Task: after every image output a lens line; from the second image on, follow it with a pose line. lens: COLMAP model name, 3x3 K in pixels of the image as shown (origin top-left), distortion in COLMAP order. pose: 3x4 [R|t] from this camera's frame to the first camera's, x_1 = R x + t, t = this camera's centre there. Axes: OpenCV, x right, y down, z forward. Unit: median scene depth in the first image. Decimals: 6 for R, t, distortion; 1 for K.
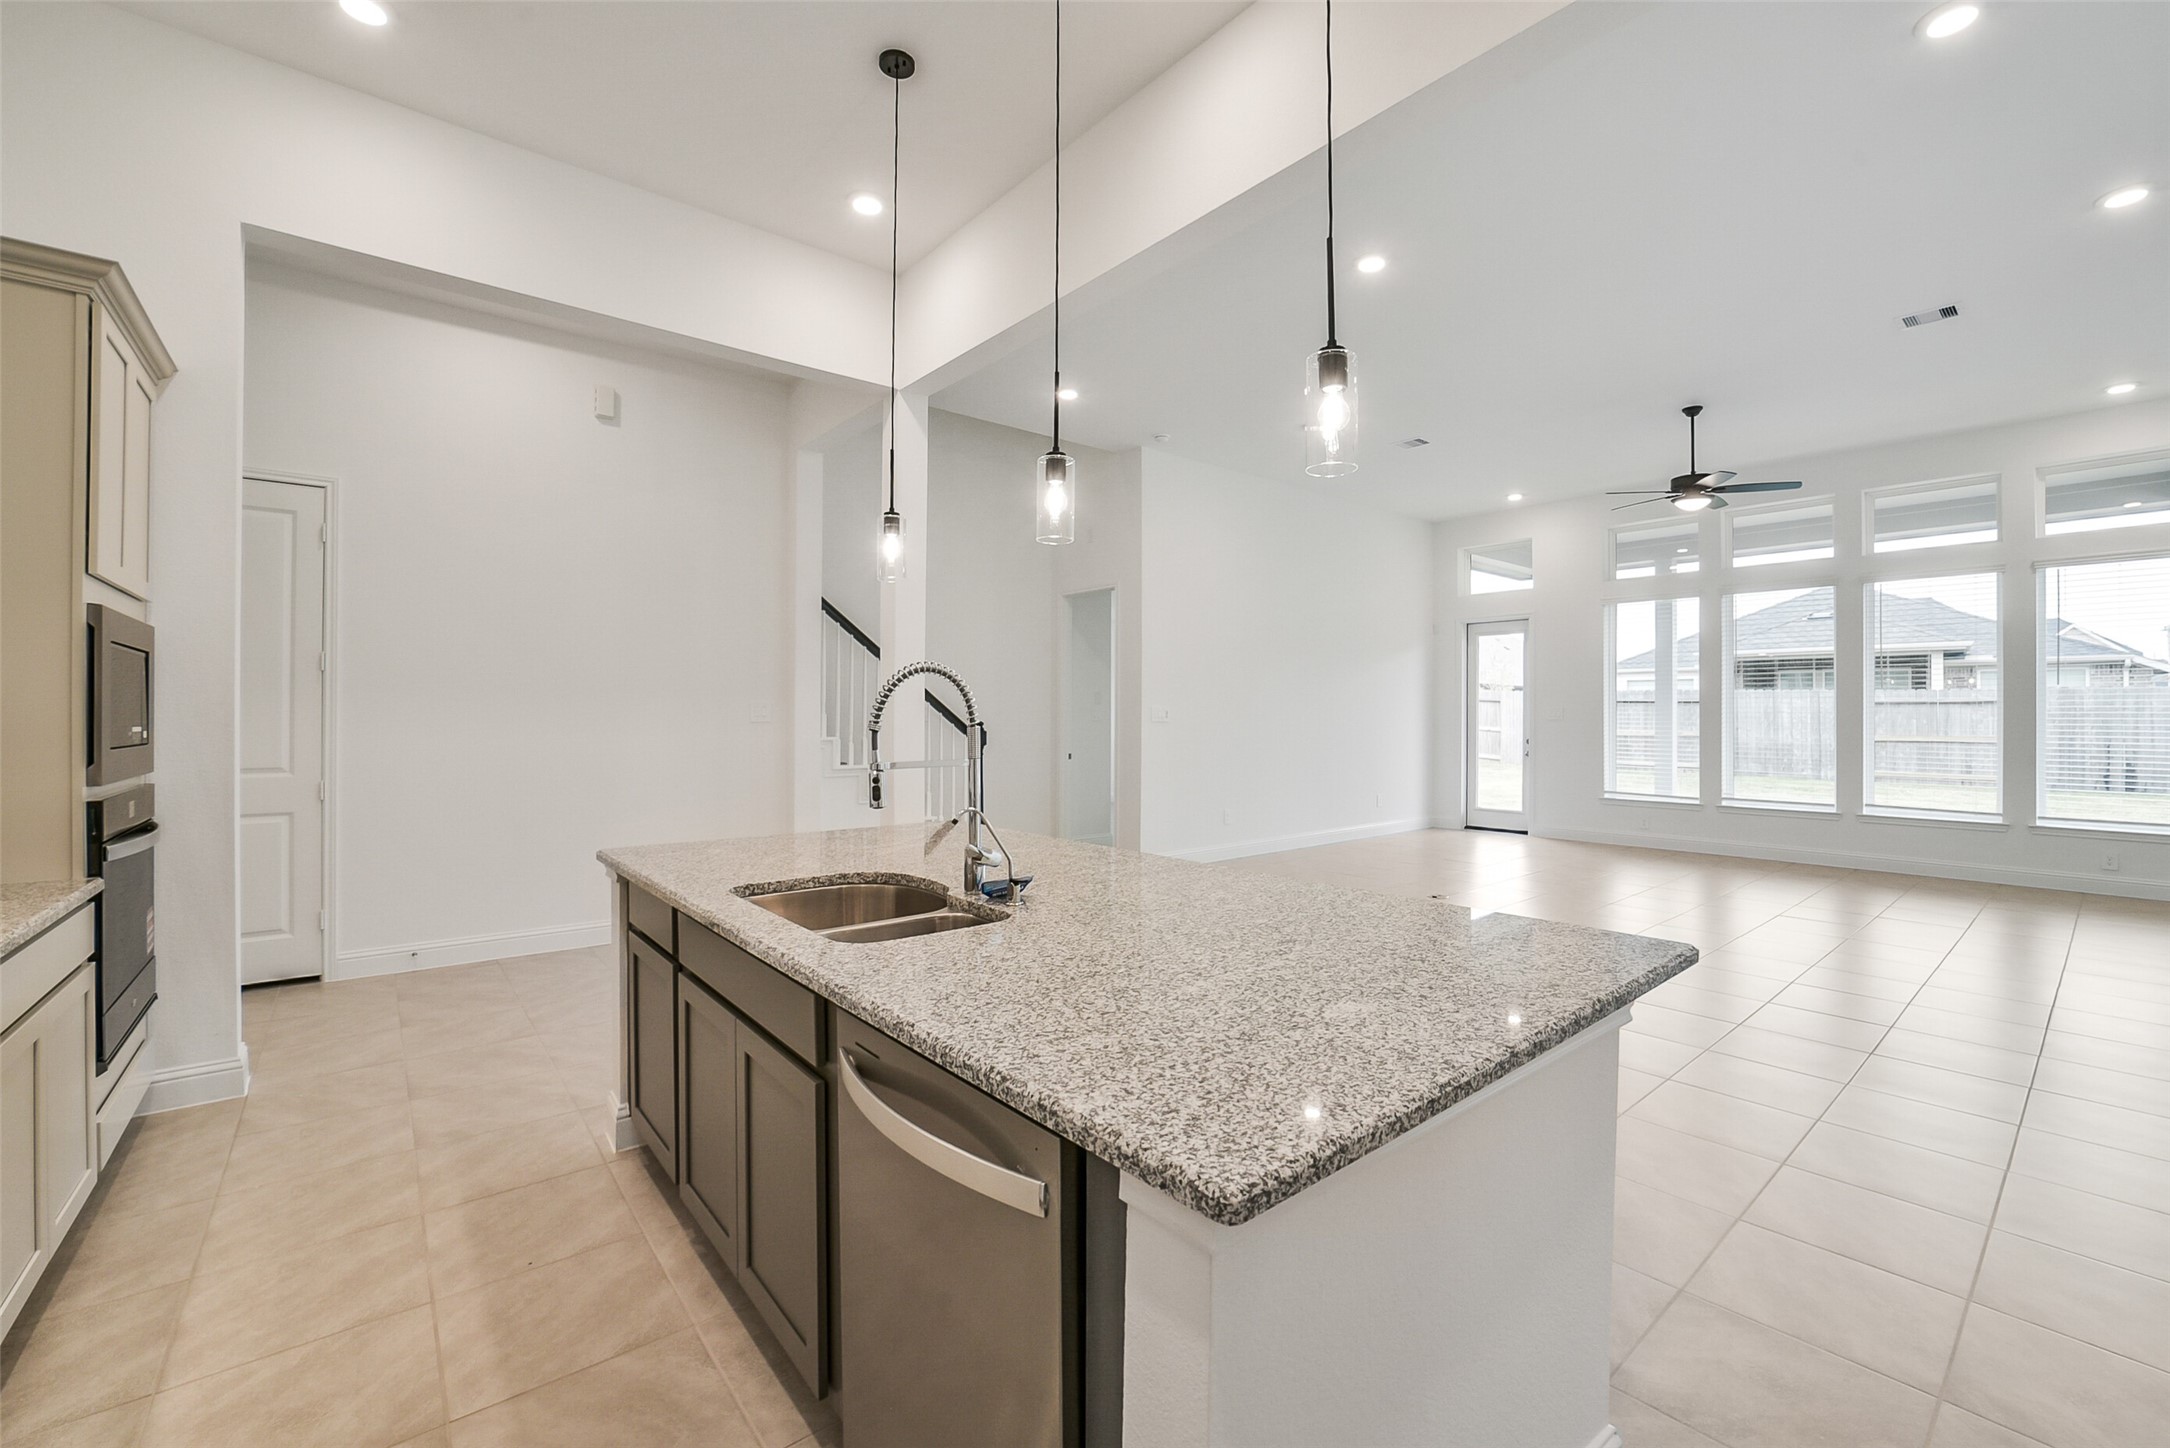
lens RADIAL K [[902.7, 0, 1085.4], [0, 902.7, 707.6], [0, 0, 1]] dist [-0.019809, 0.001073]
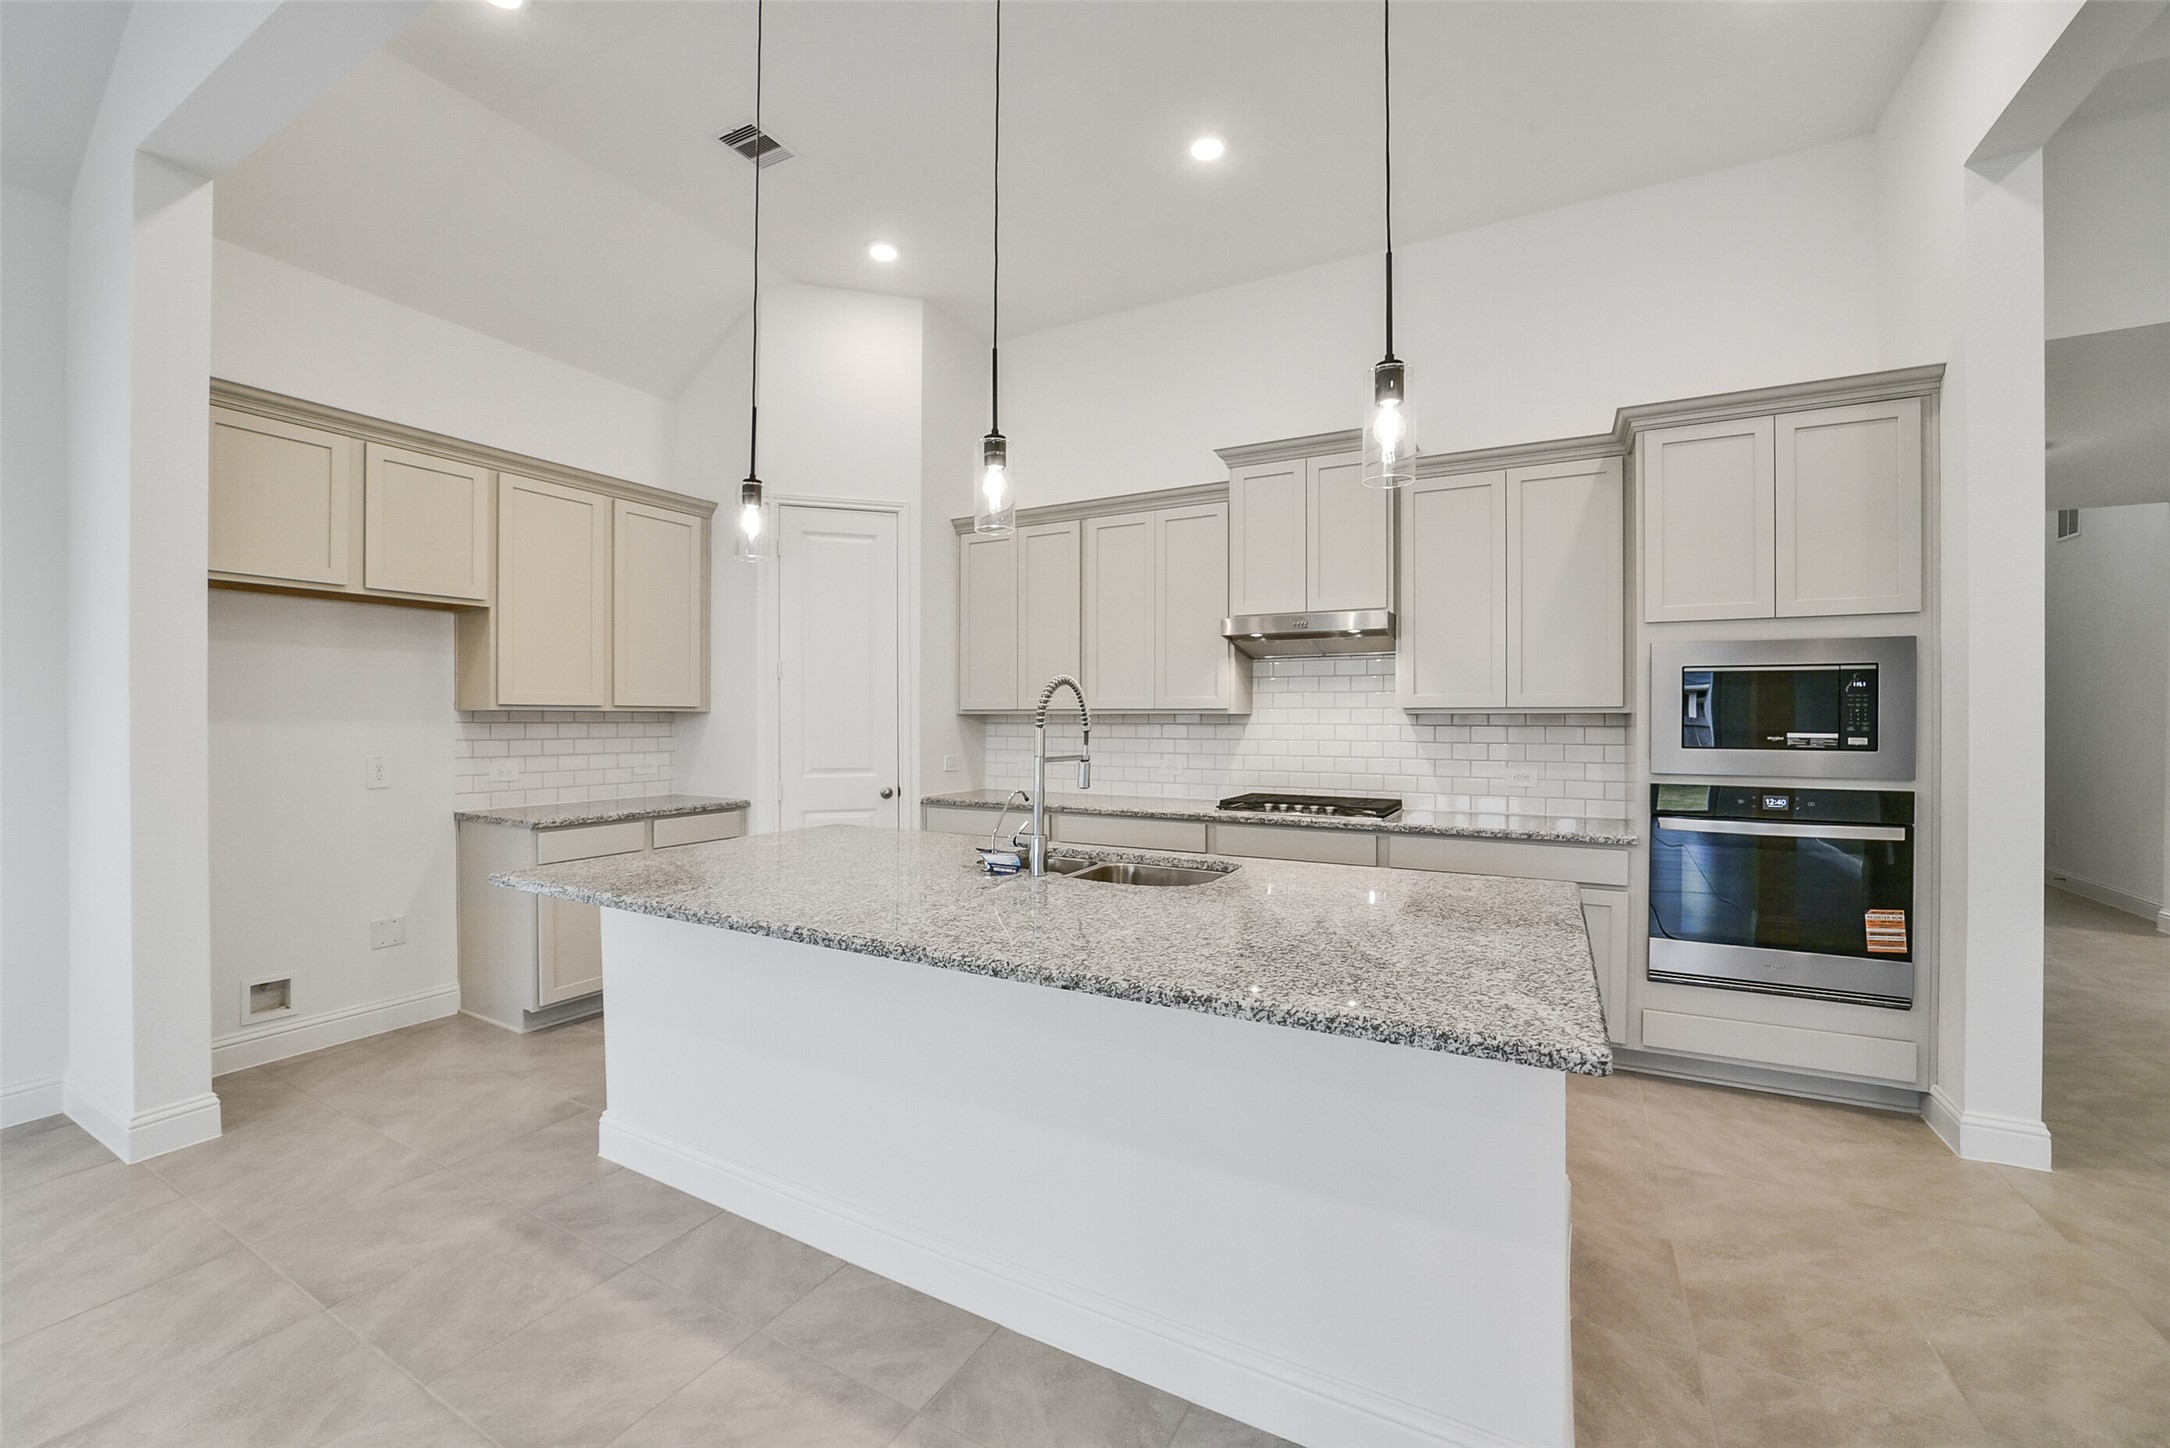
lens RADIAL K [[858.4, 0, 1077.5], [0, 858.4, 730.4], [0, 0, 1]] dist [-0.032425, 0.005659]
pose [[-0.929514, -0.001788, -0.368782, 0.057558], [-0.002859, 0.999993, 0.002357, 0.005308], [0.368776, 0.003245, -0.929513, 0.486987]]
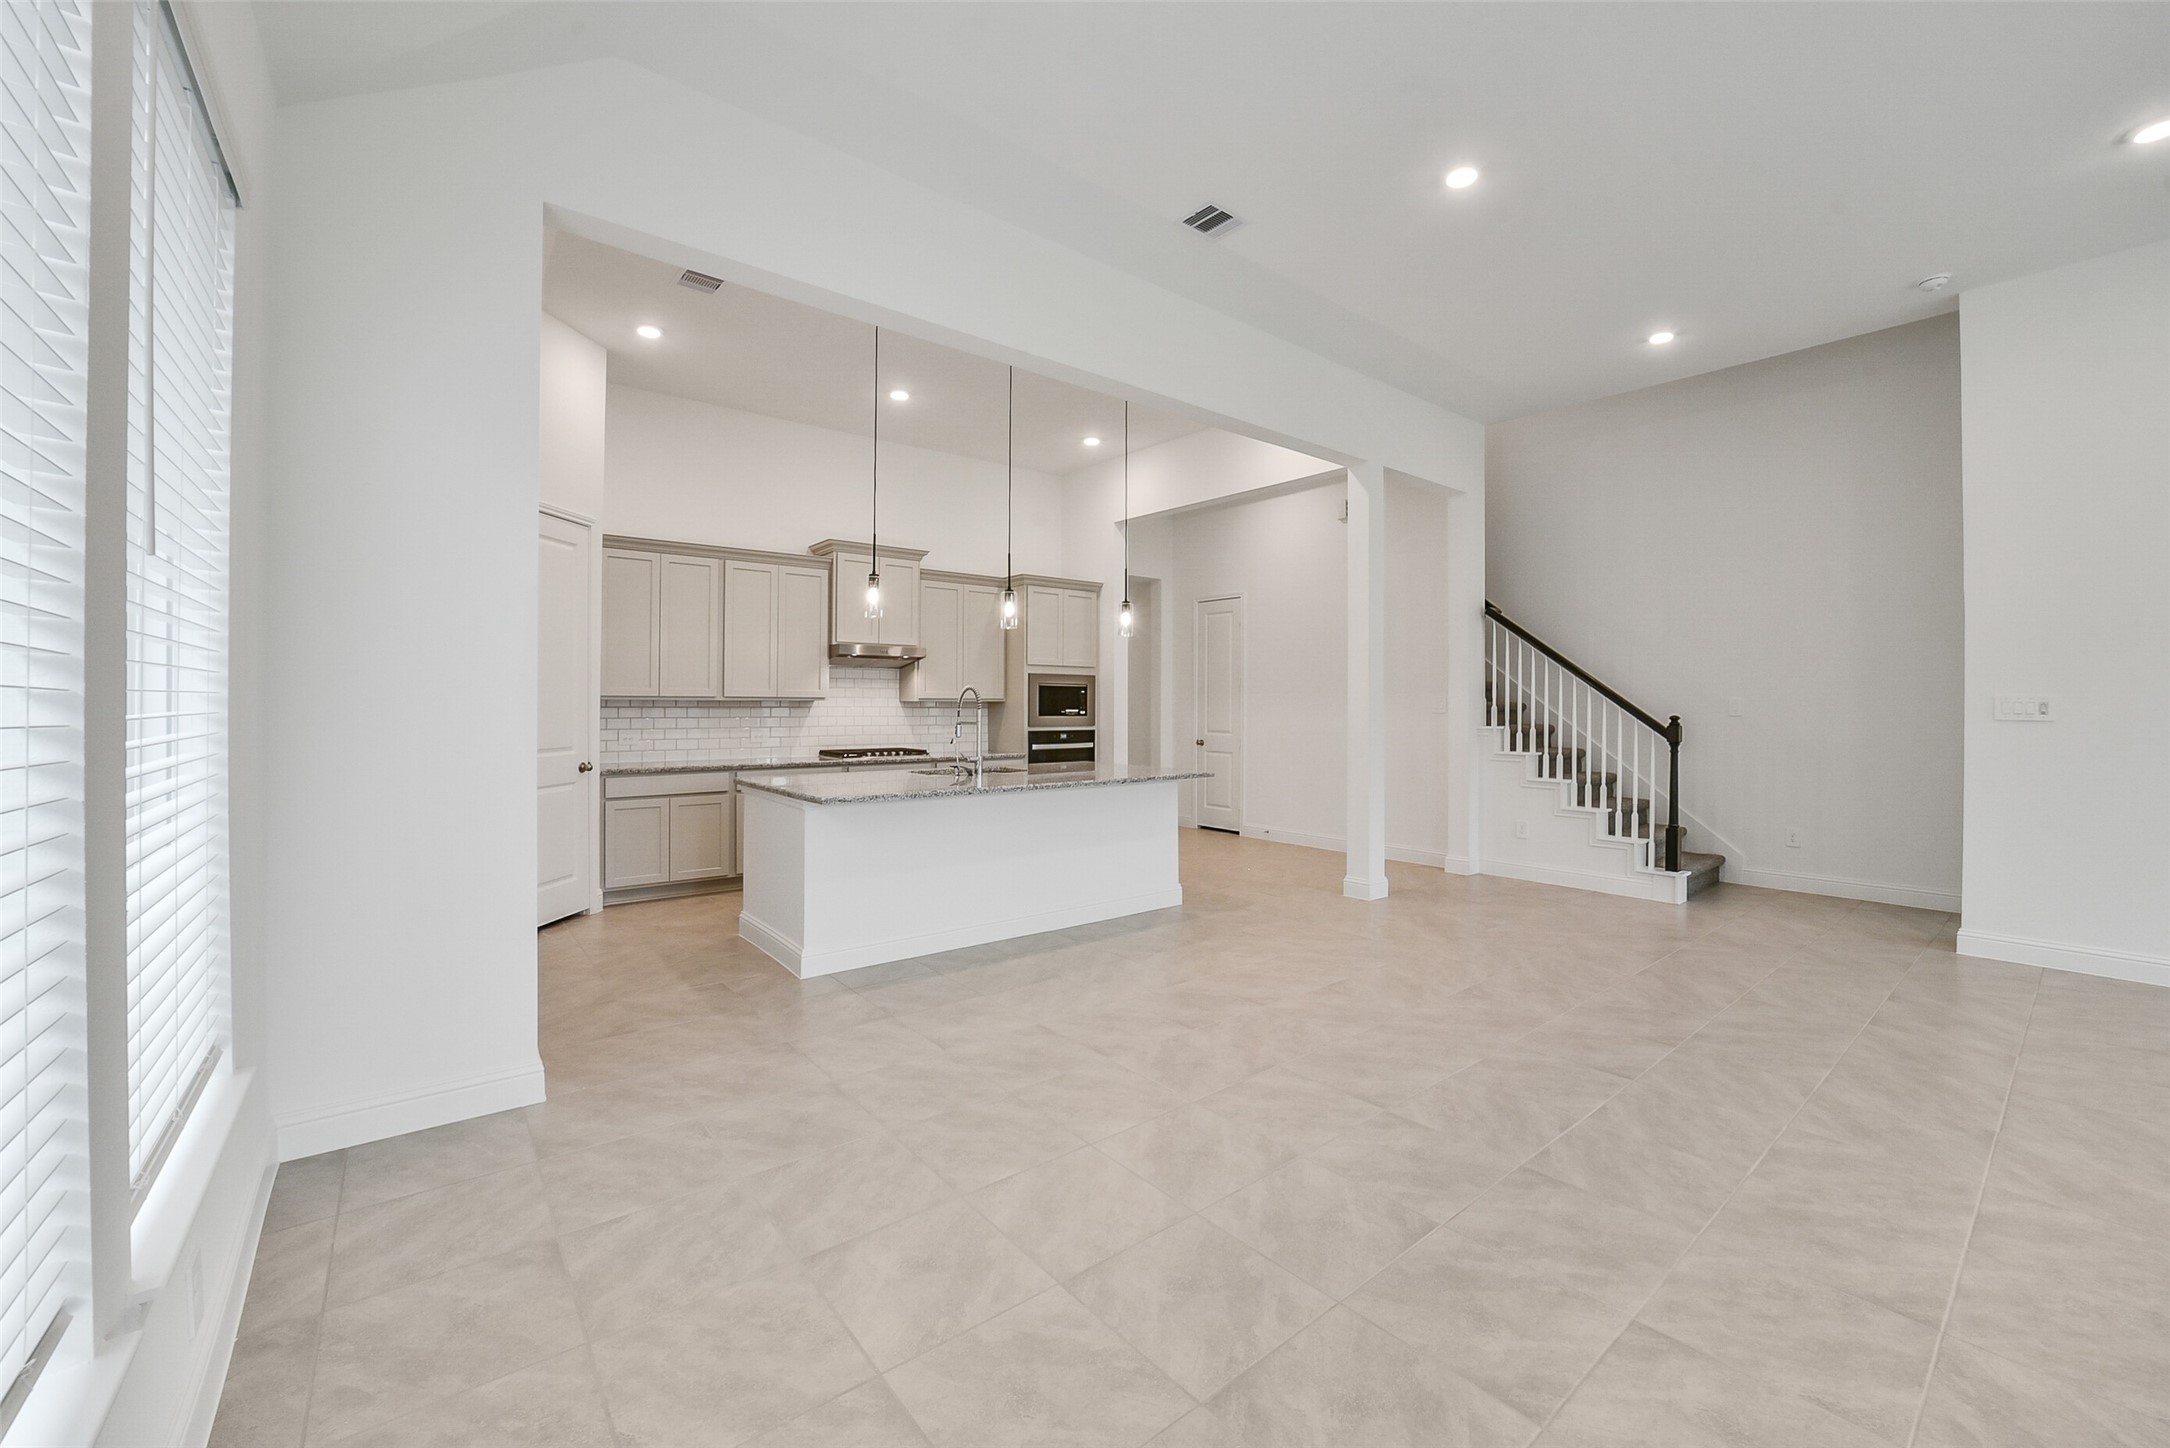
lens RADIAL K [[858.4, 0, 1087.3], [0, 858.4, 706.3], [0, 0, 1]] dist [-0.032425, 0.005659]
pose [[-0.019663, -0.001087, -0.999806, 0.556016], [0.004667, 0.999988, -0.001179, 0.004088], [0.999796, -0.004689, -0.019658, 0.327444]]
